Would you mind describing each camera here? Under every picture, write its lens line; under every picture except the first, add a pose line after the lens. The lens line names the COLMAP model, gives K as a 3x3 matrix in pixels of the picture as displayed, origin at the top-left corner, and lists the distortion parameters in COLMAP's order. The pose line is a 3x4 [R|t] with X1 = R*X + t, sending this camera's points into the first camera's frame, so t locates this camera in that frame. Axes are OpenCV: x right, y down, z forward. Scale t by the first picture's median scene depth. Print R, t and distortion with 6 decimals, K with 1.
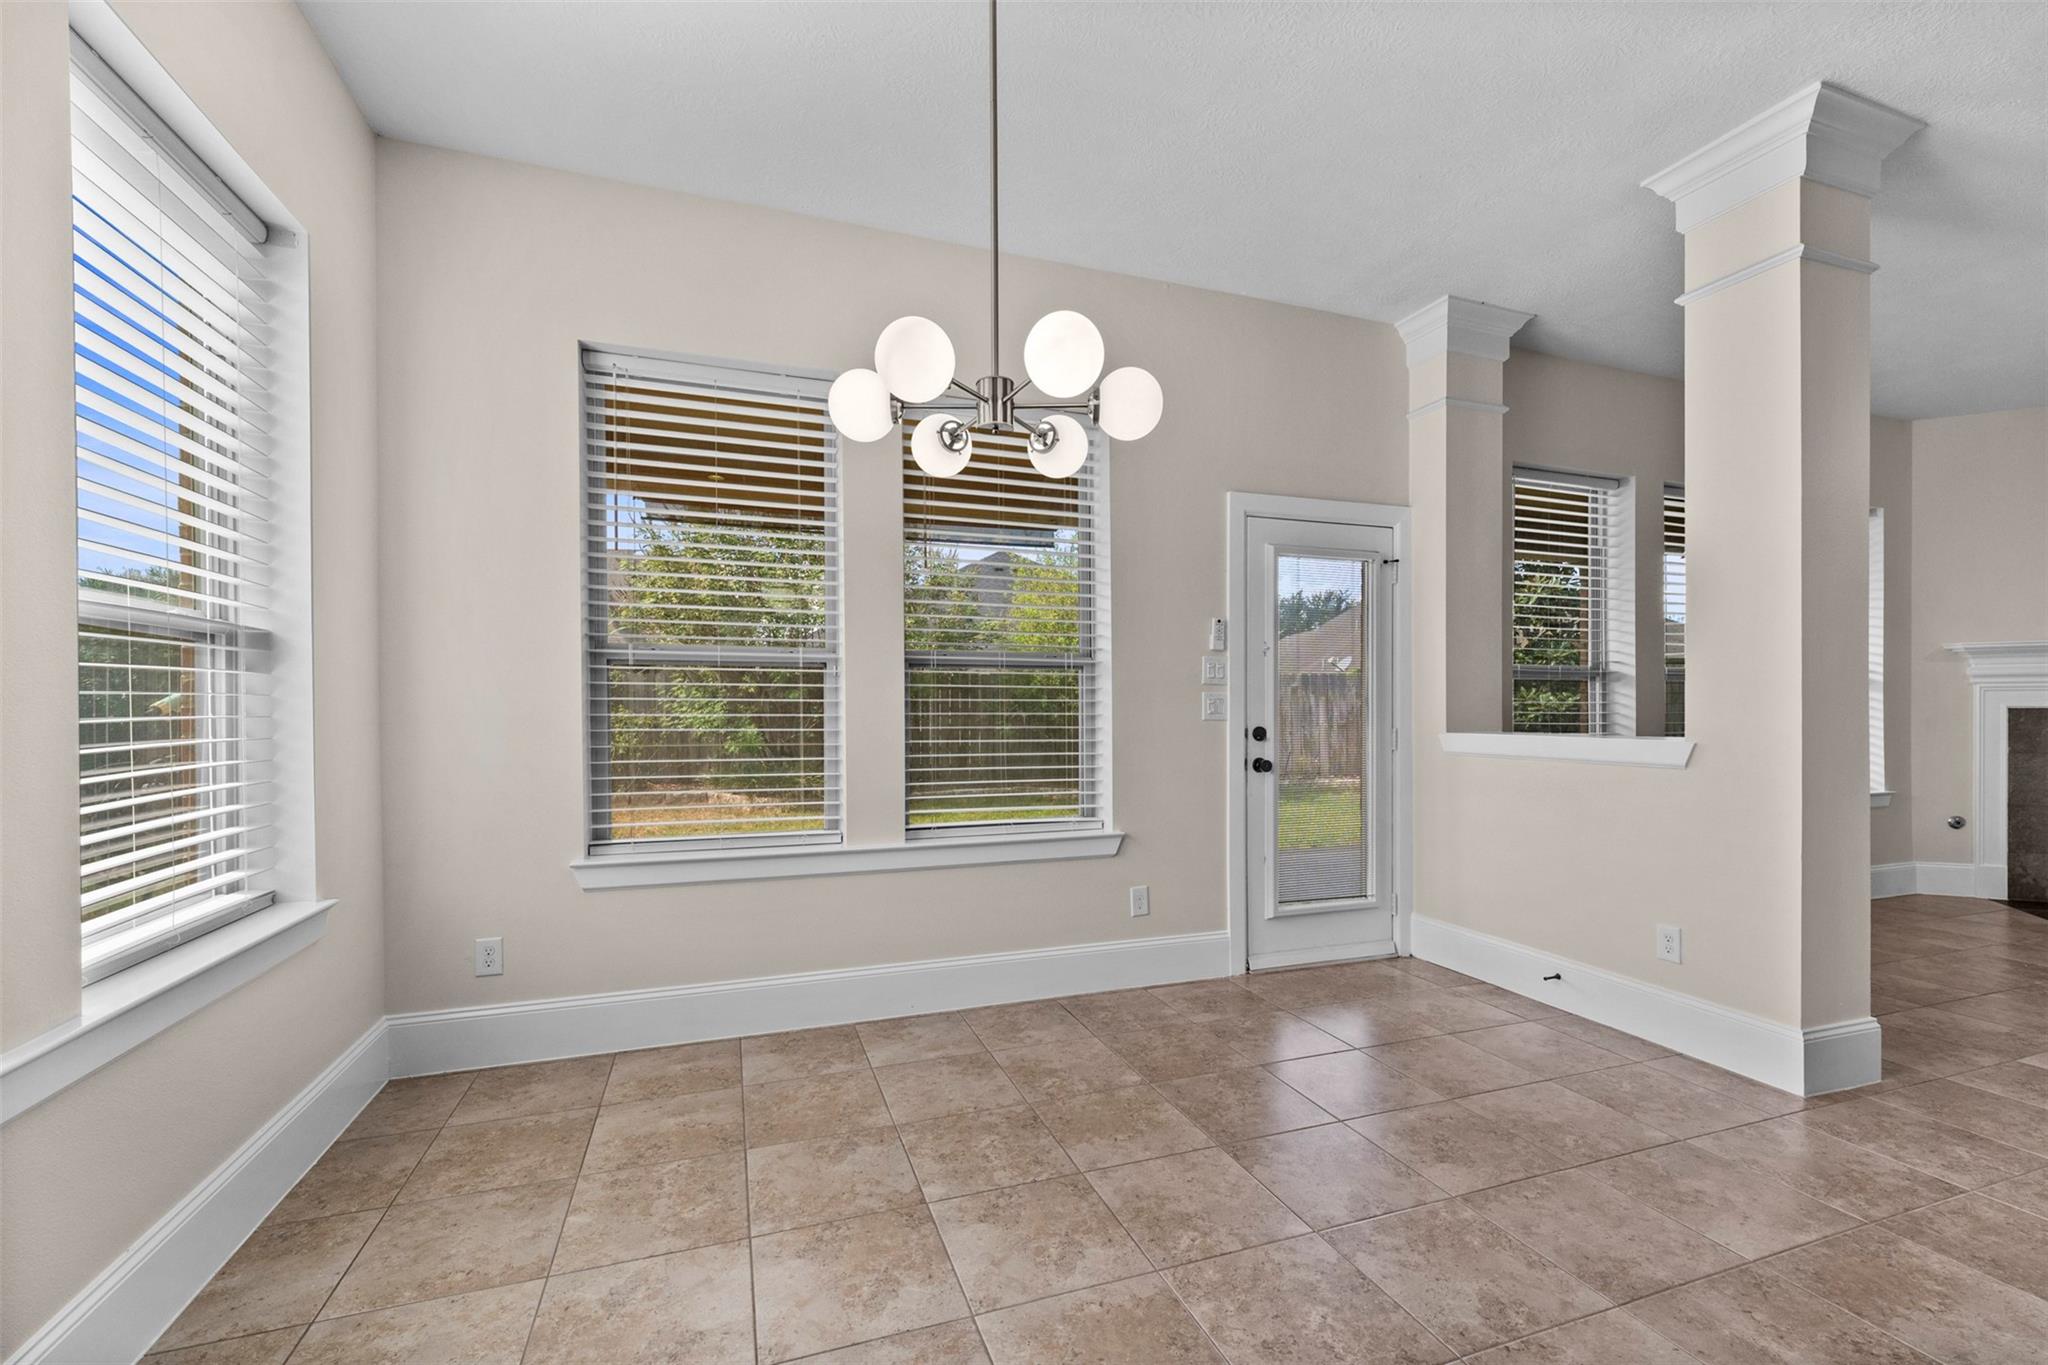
lens RADIAL K [[840.0, 0, 1029.1], [0, 840.0, 709.3], [0, 0, 1]] dist [0.014939, -0.000045]
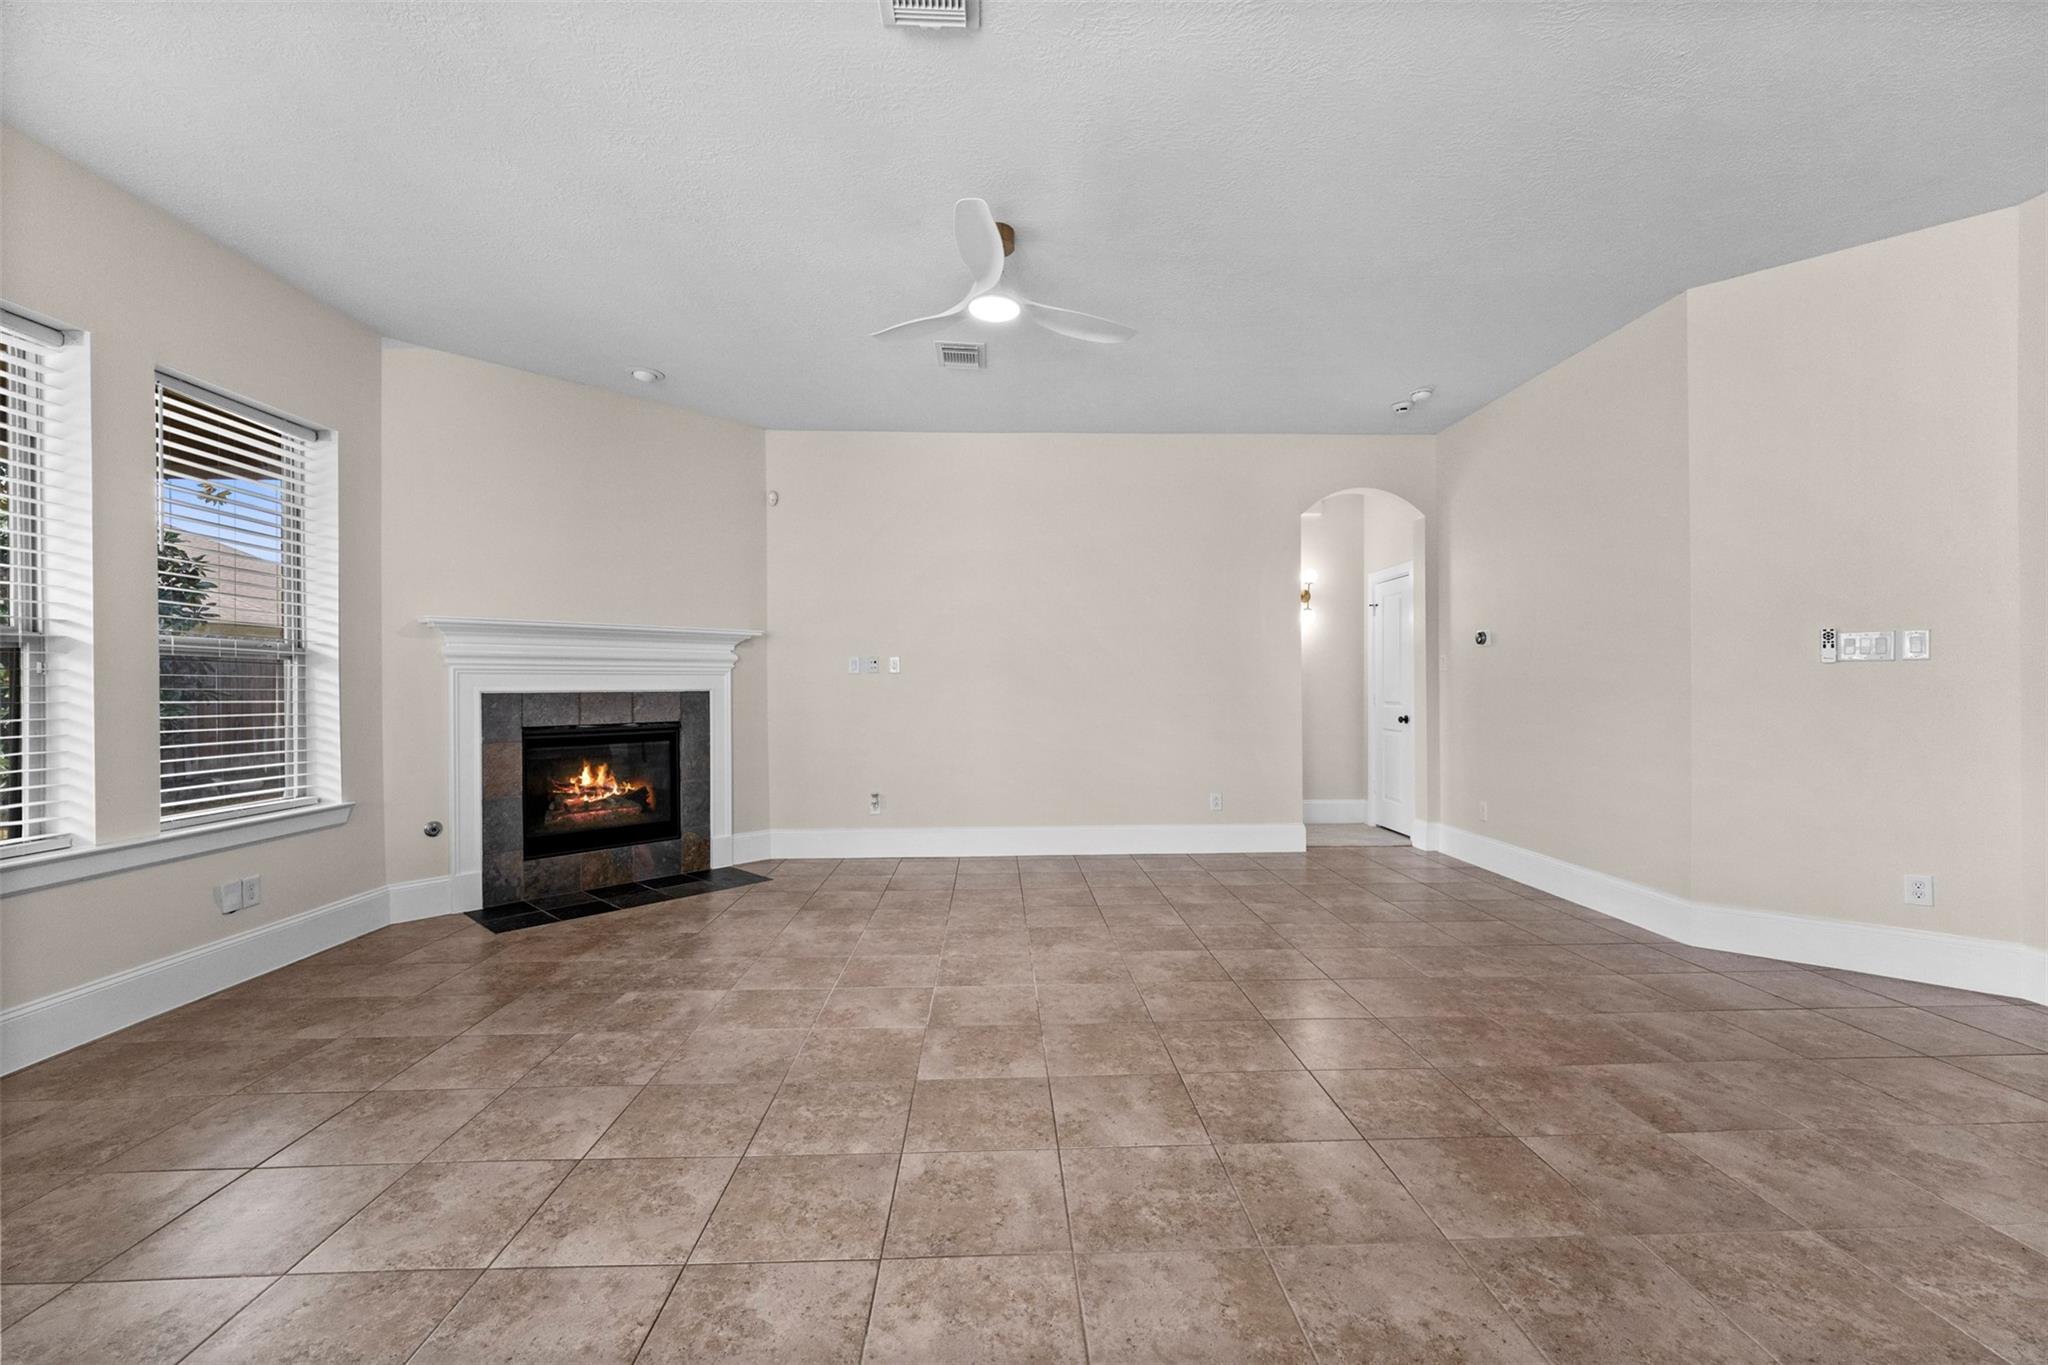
lens RADIAL K [[840.5, 0, 1027.3], [0, 840.5, 691.6], [0, 0, 1]] dist [0.000598, -0.000427]
pose [[0.303581, -0.004711, 0.952794, 0.640691], [0.004898, 0.999982, 0.003384, -0.004265], [-0.952793, 0.003640, 0.303598, 0.257371]]
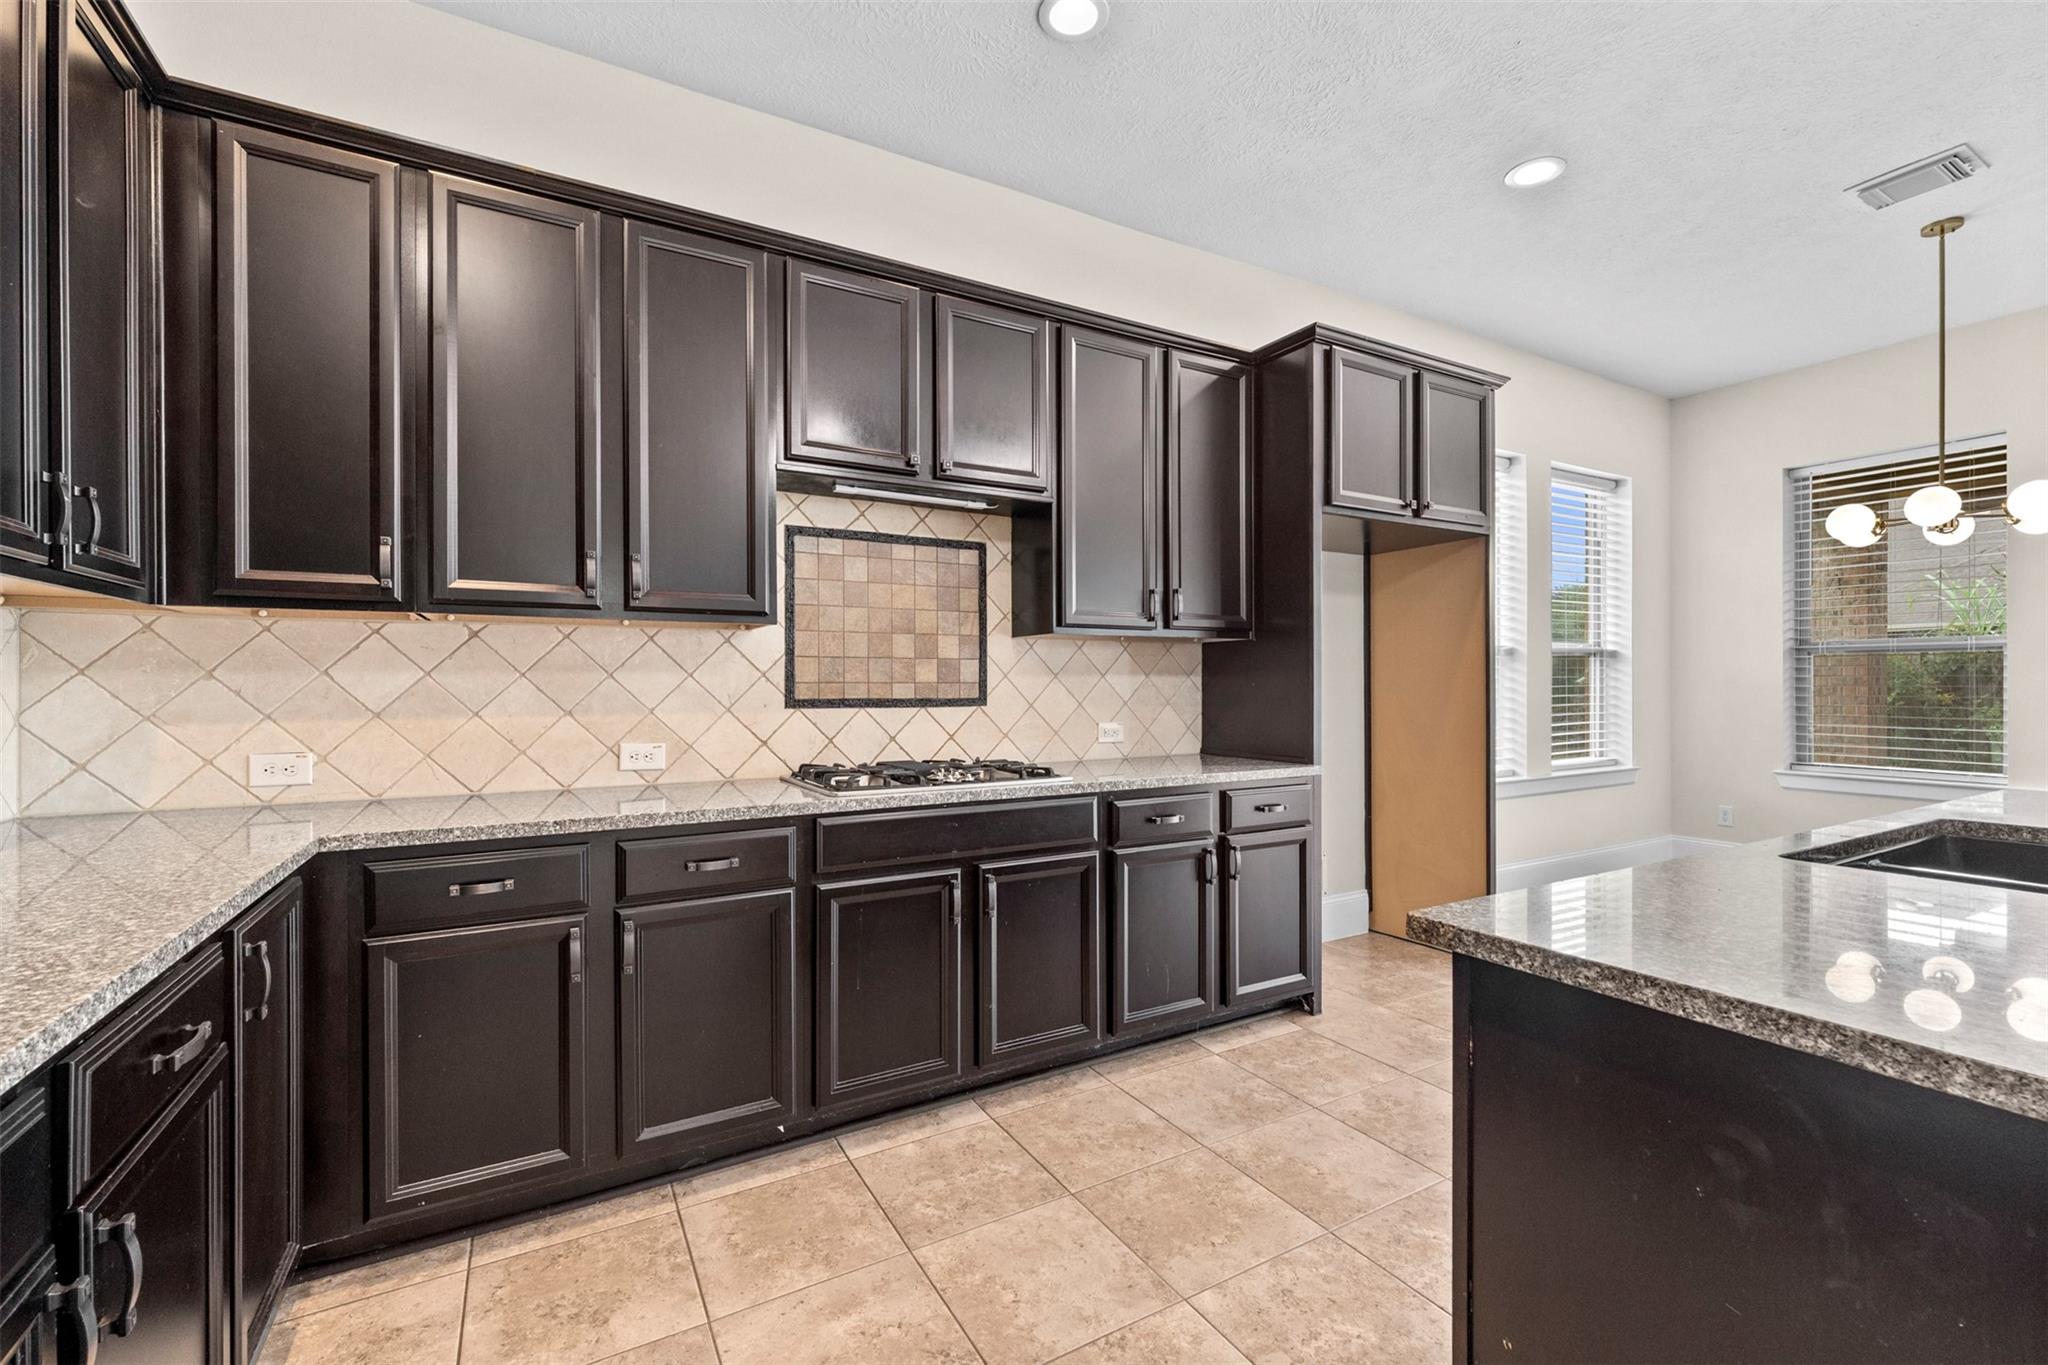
lens RADIAL K [[857.0, 0, 1026.5], [0, 857.0, 679.0], [0, 0, 1]] dist [0.000758, -0.000235]
pose [[0.171965, -0.006207, -0.985084, 0.683463], [0.001842, 0.999980, -0.005979, 0.000399], [0.985101, -0.000786, 0.171973, -0.601095]]
